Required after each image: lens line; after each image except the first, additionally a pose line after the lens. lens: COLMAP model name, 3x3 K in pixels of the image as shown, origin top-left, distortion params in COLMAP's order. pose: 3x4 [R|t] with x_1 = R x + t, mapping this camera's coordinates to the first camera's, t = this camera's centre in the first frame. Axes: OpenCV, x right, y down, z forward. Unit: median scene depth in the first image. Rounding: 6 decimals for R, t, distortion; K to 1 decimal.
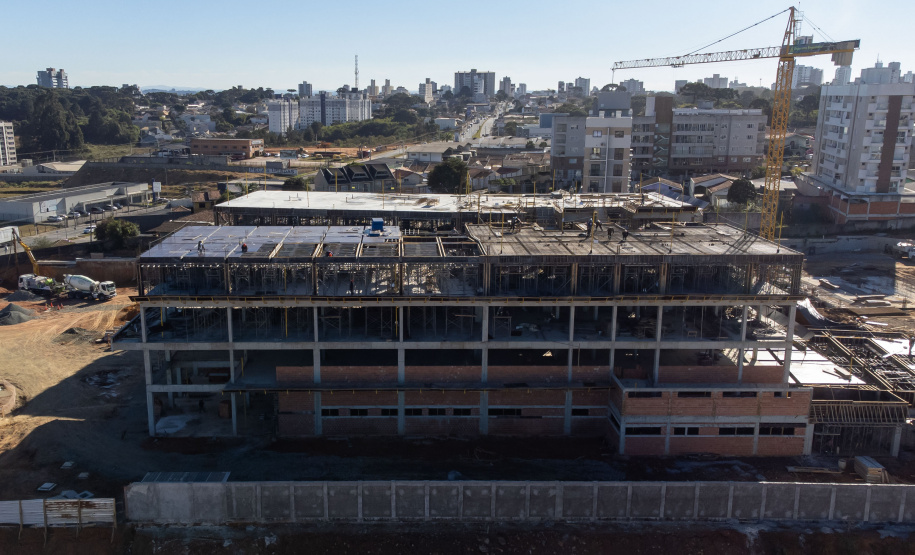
lens RADIAL K [[818.3, 0, 396.5], [0, 818.3, 280.9], [0, 0, 1]] dist [0.034230, 0.022173]
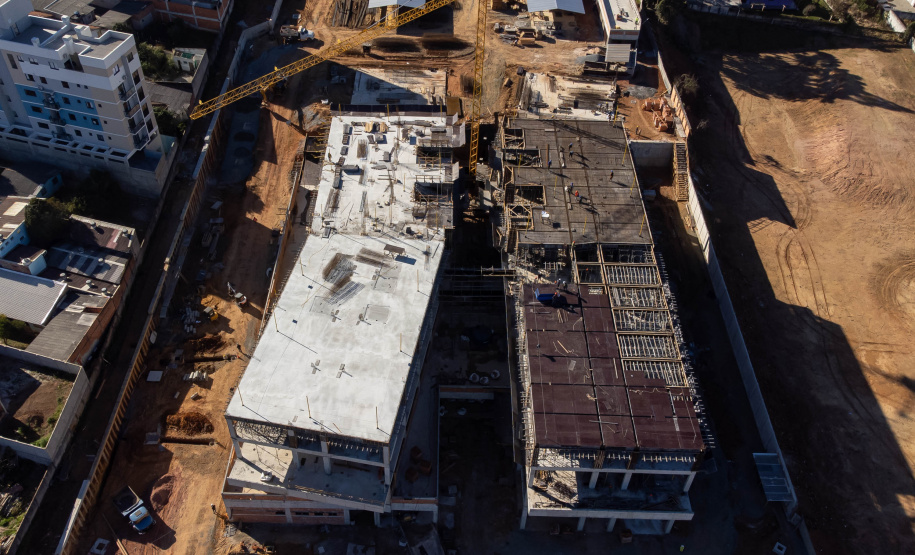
lens RADIAL K [[827.0, 0, 446.9], [0, 827.0, 278.9], [0, 0, 1]] dist [-0.002718, 0.106259]
pose [[0.007014, -0.696502, 0.717521, -0.944950], [0.198208, 0.704270, 0.681702, -1.015188], [-0.980135, 0.137437, 0.142992, 1.113194]]
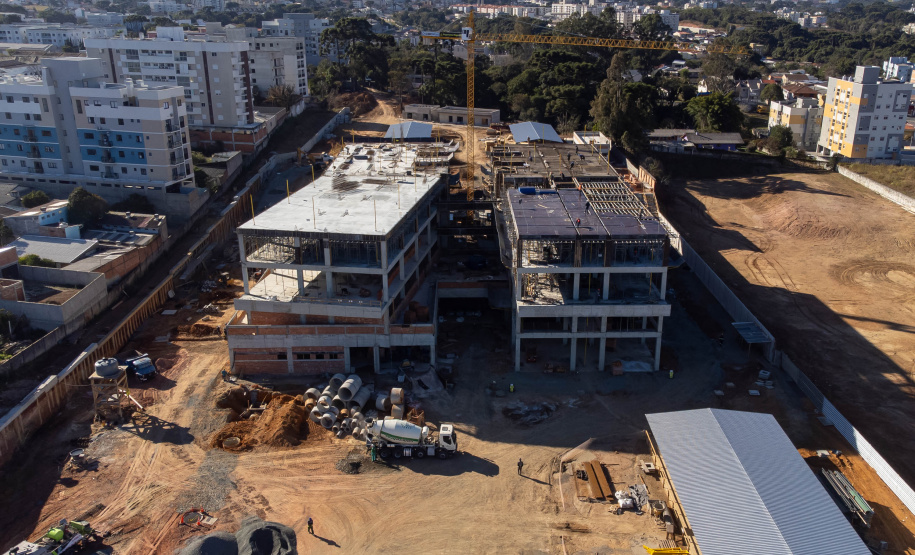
lens RADIAL K [[818.7, 0, 495.7], [0, 818.7, 273.1], [0, 0, 1]] dist [0.032809, 0.011372]
pose [[-0.041766, -0.317946, 0.947188, -1.476936], [0.218541, 0.922152, 0.319179, -0.424049], [-0.974934, 0.220330, 0.030969, 1.193457]]
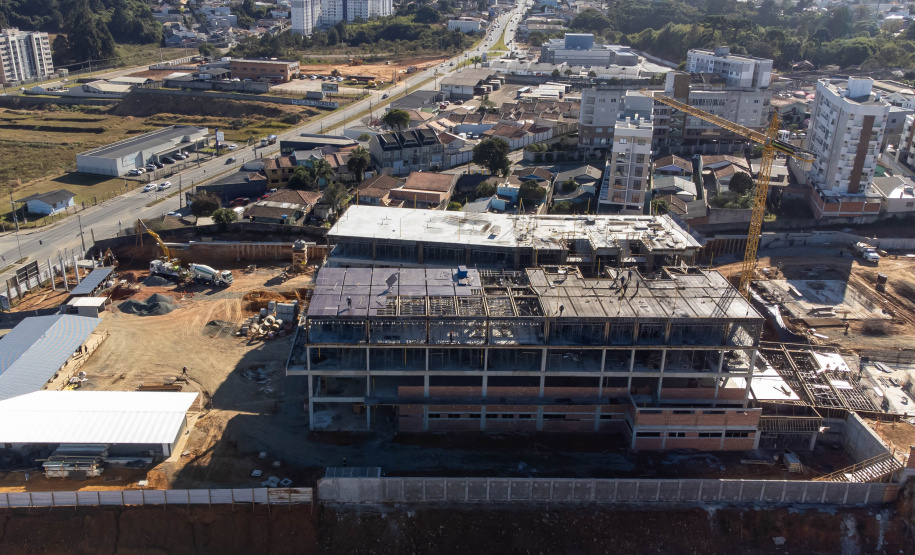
lens RADIAL K [[829.2, 0, 424.6], [0, 829.2, 280.1], [0, 0, 1]] dist [0.041460, -0.009983]
pose [[0.999617, 0.010061, 0.025763, -0.140220], [-0.013876, 0.988212, 0.152463, -0.304286], [-0.023925, -0.152762, 0.987973, -0.419637]]
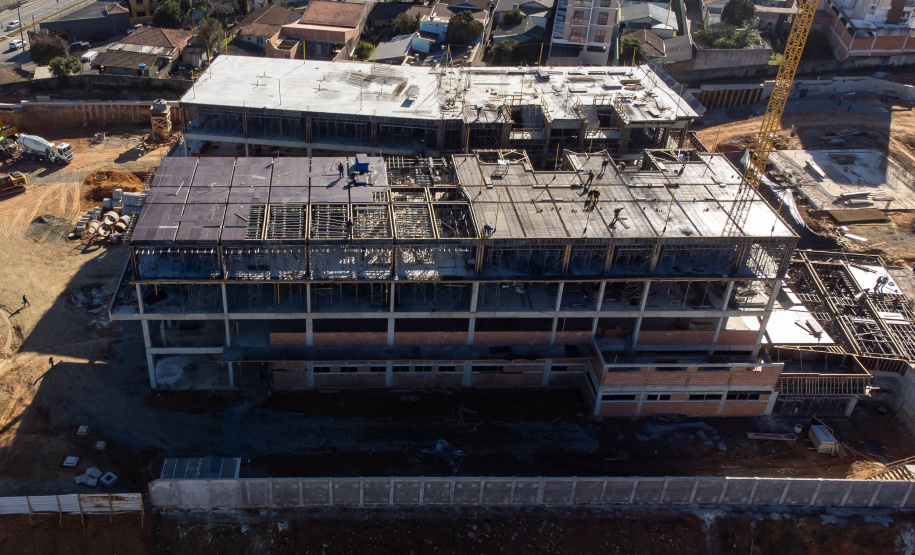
lens RADIAL K [[859.0, 0, 338.1], [0, 859.0, 274.7], [0, 0, 1]] dist [0.022814, 0.043206]
pose [[0.999936, -0.002108, 0.011094, -0.072714], [-0.001807, 0.939901, 0.341442, -0.333589], [-0.011147, -0.341441, 0.939837, 0.005793]]
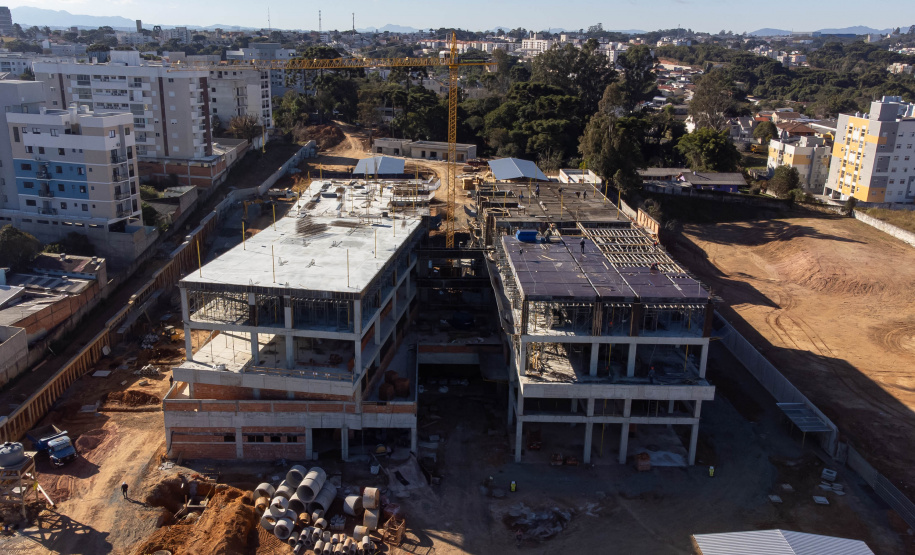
lens RADIAL K [[828.0, 0, 435.8], [0, 828.0, 275.6], [0, 0, 1]] dist [0.038992, -0.000820]
pose [[-0.011851, -0.278393, 0.960394, -1.254252], [0.209748, 0.938401, 0.274606, -0.397730], [-0.977684, 0.204695, 0.047271, 1.237731]]
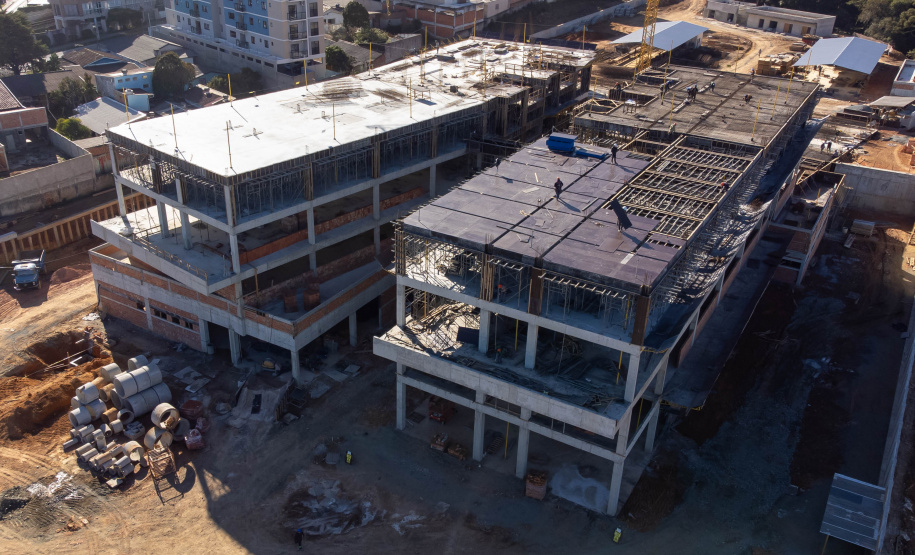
lens RADIAL K [[823.3, 0, 435.6], [0, 823.3, 286.8], [0, 0, 1]] dist [0.002411, 0.069025]
pose [[0.515903, -0.379395, 0.768052, -0.860813], [0.170825, 0.924135, 0.341751, -0.266774], [-0.839442, -0.045108, 0.541574, 0.764805]]
